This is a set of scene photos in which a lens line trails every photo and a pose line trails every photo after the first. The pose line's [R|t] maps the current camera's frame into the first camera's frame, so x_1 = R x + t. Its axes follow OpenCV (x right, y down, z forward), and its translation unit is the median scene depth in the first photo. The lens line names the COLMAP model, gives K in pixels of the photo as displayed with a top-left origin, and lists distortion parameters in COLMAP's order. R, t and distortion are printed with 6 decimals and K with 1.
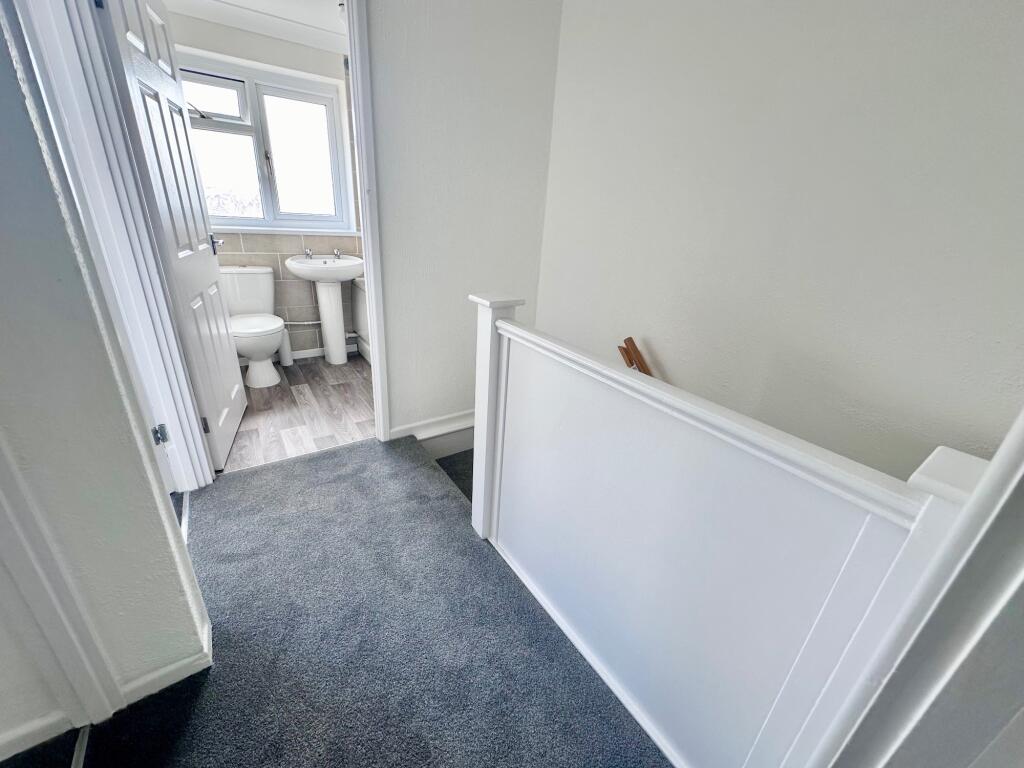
lens RADIAL K [[404.9, 0, 512.0], [0, 404.9, 384.0], [0, 0, 1]] dist [-0.007829, 0.000471]
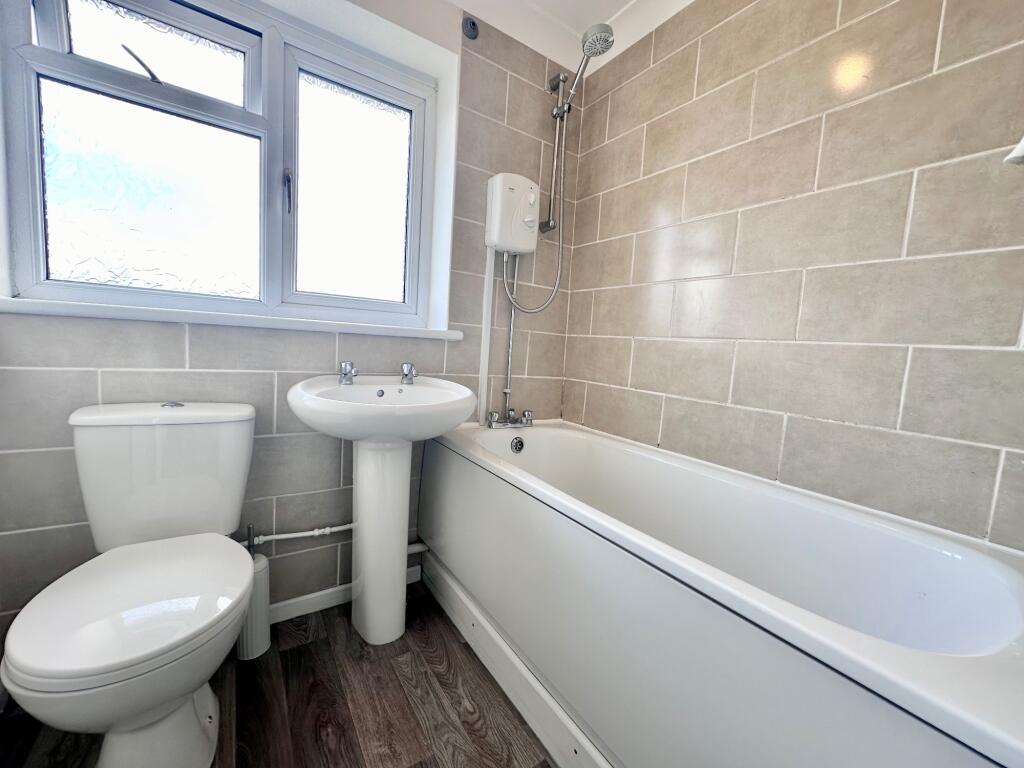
lens RADIAL K [[404.9, 0, 512.0], [0, 404.9, 384.0], [0, 0, 1]] dist [-0.007829, 0.000471]
pose [[0.999908, 0.004923, -0.012646, -0.313776], [-0.008223, 0.961125, -0.275991, -0.189770], [0.010796, 0.276069, 0.961077, 0.577006]]
